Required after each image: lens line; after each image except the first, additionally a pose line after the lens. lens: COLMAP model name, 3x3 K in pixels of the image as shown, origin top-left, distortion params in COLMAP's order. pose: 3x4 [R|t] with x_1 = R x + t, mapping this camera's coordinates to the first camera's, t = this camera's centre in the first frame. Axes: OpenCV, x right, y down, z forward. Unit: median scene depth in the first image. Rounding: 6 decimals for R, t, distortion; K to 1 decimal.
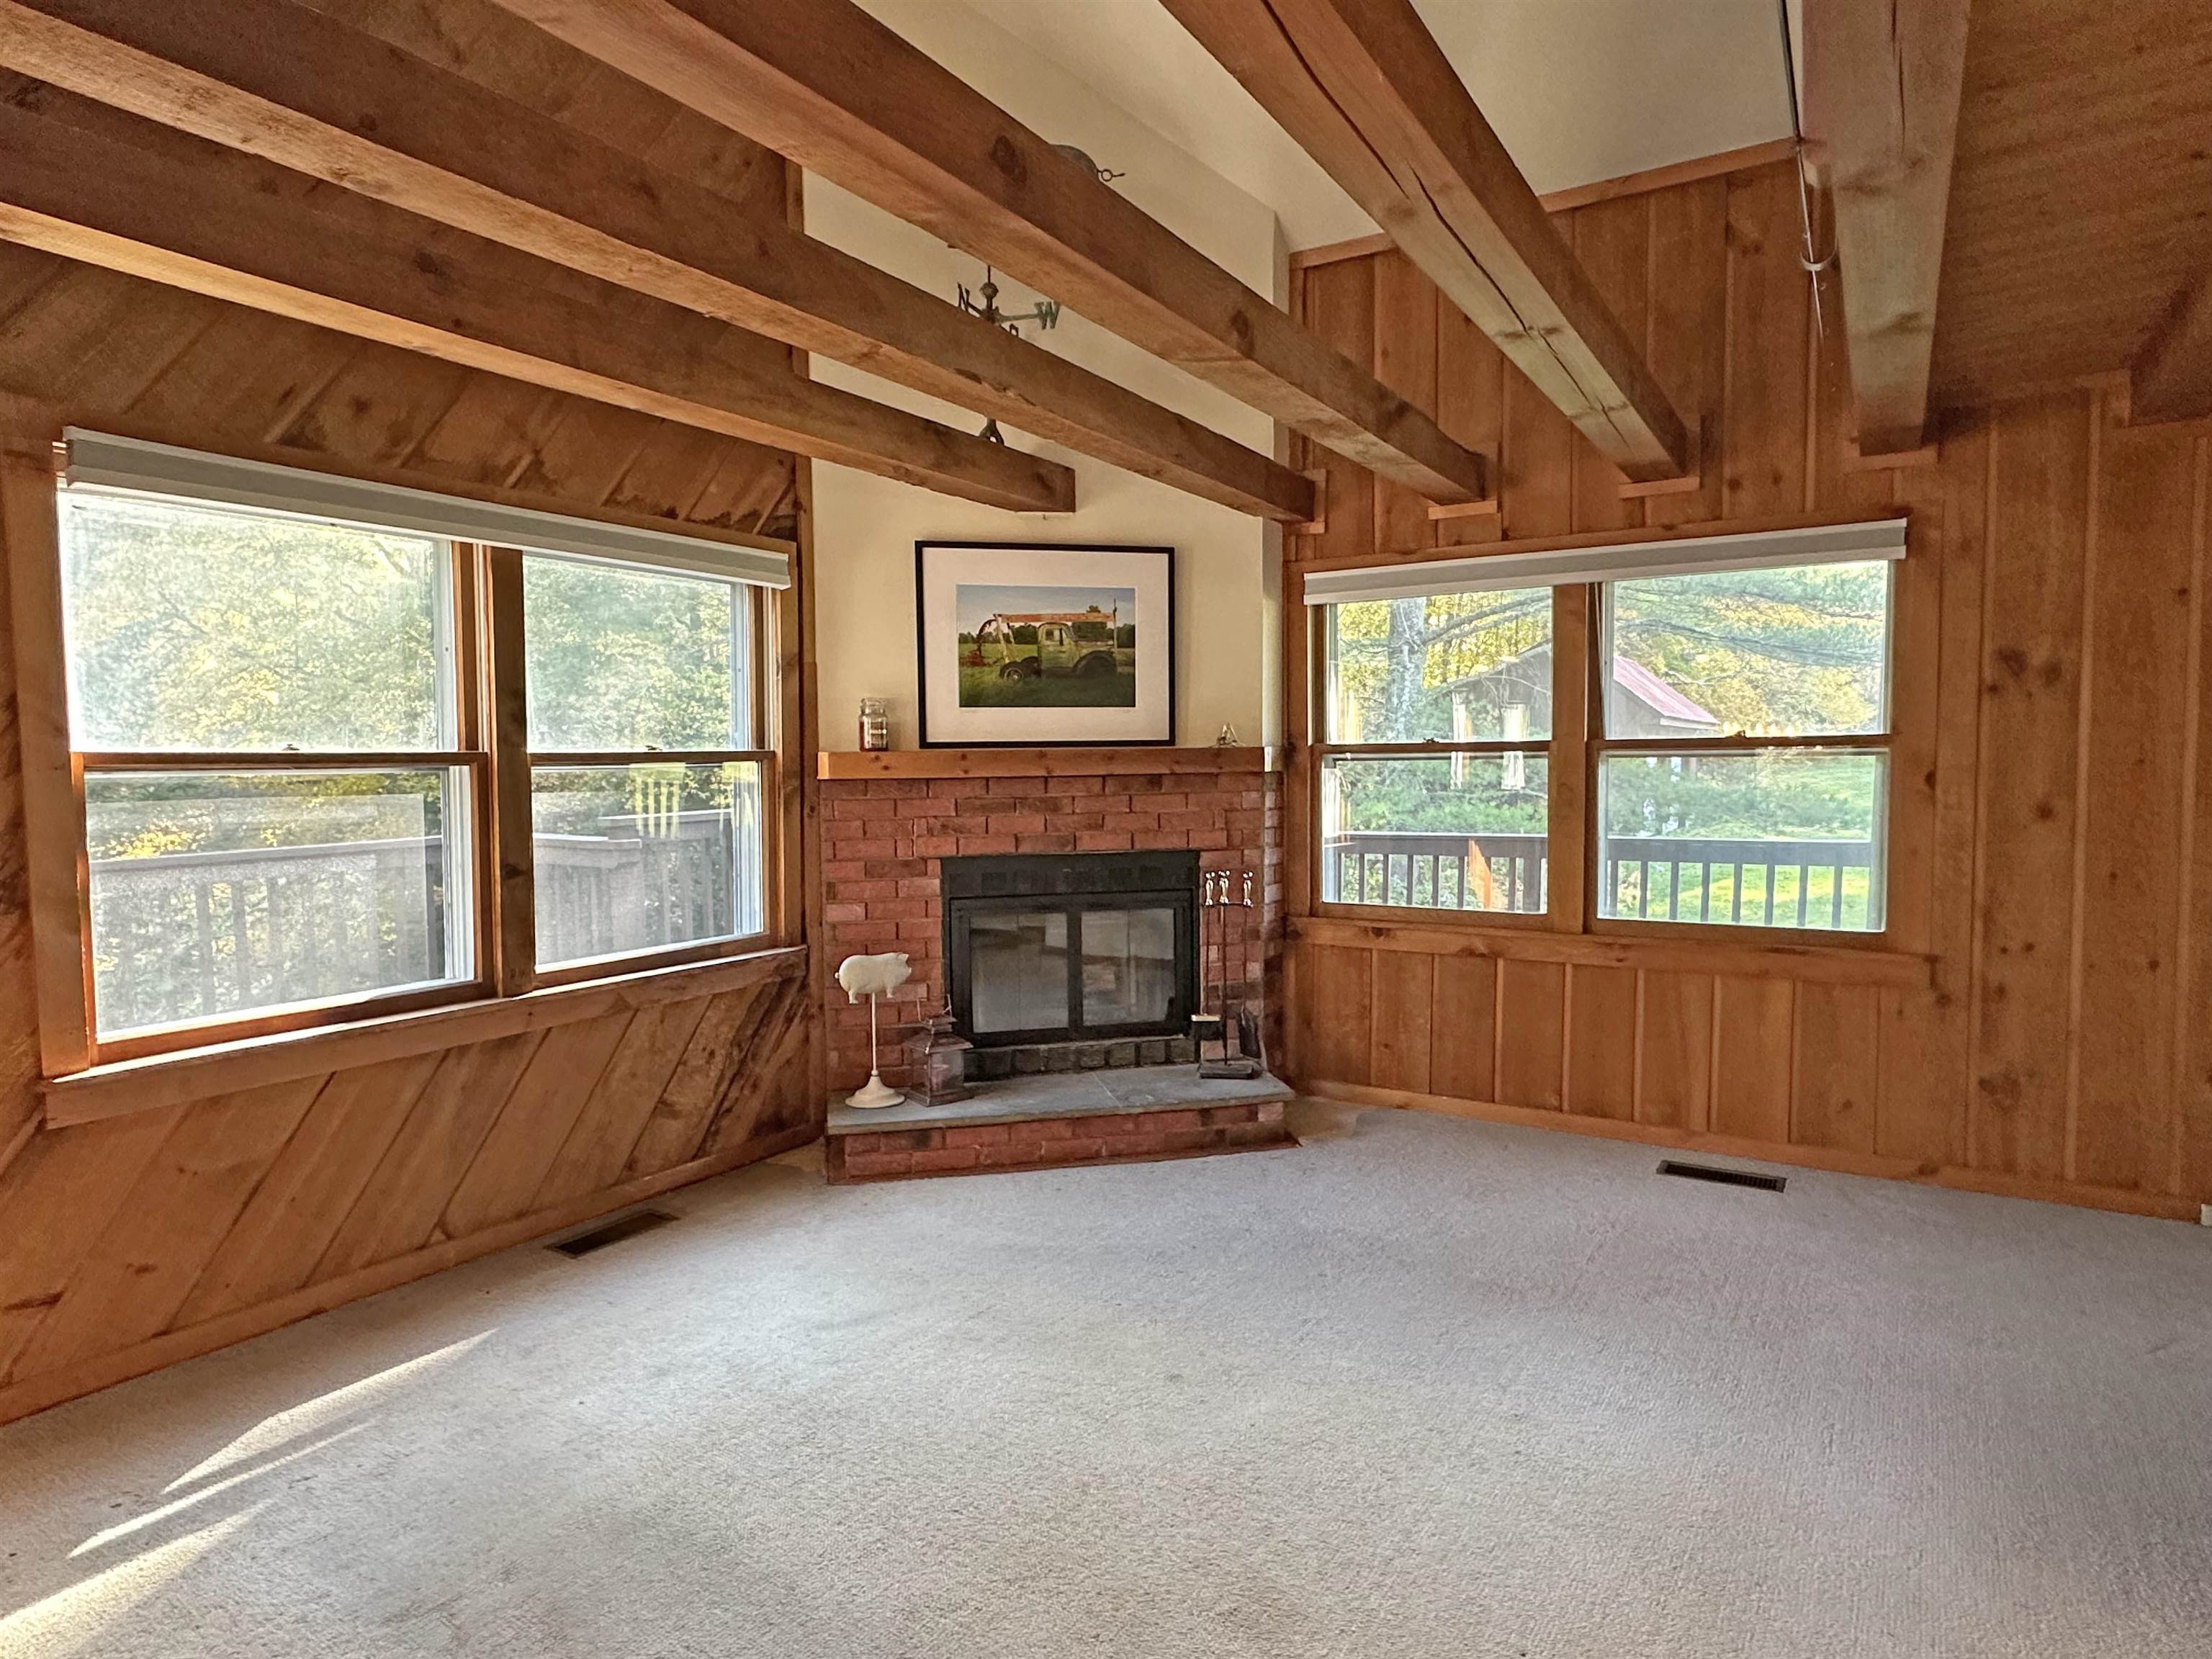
lens RADIAL K [[1316.0, 0, 1113.9], [0, 1316.0, 831.6], [0, 0, 1]] dist [-0.009683, -0.000834]
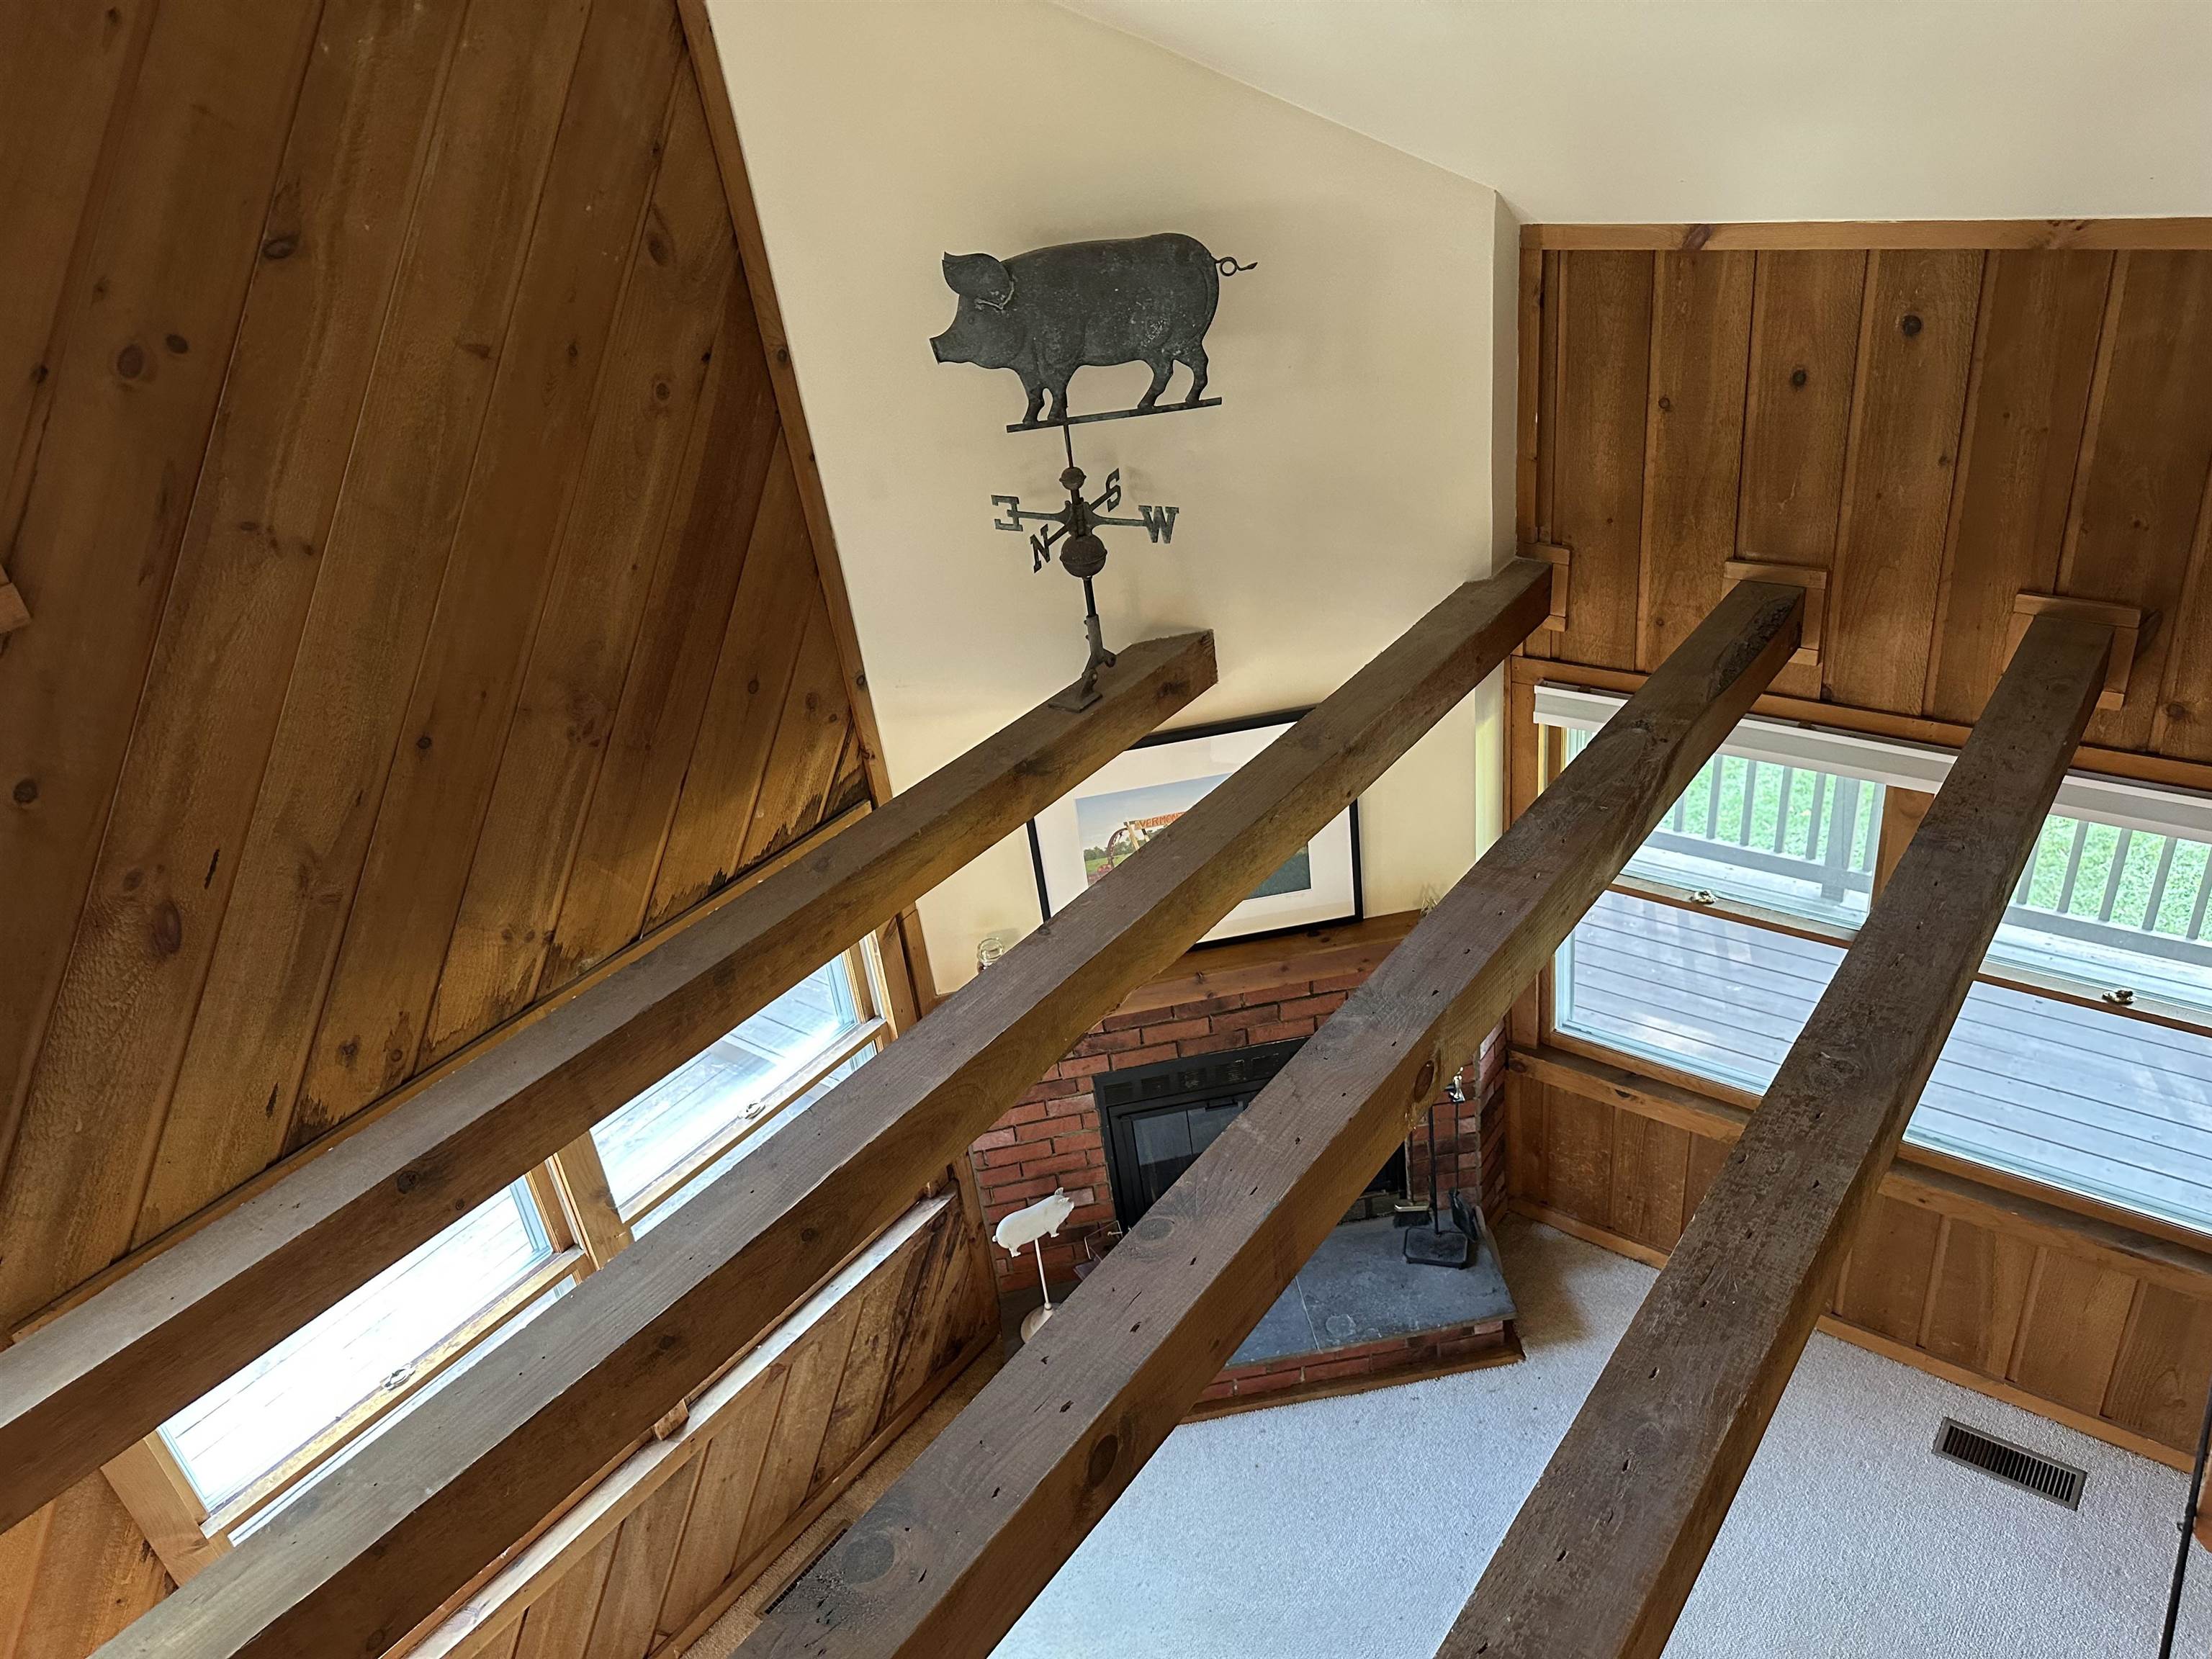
lens RADIAL K [[1600.7, 0, 1103.0], [0, 1600.7, 829.0], [0, 0, 1]] dist [0.035162, -0.024726]
pose [[0.987517, -0.041331, -0.151995, 0.042243], [0.105178, 0.891338, 0.440970, -0.597658], [0.117253, -0.451451, 0.884558, 0.149952]]
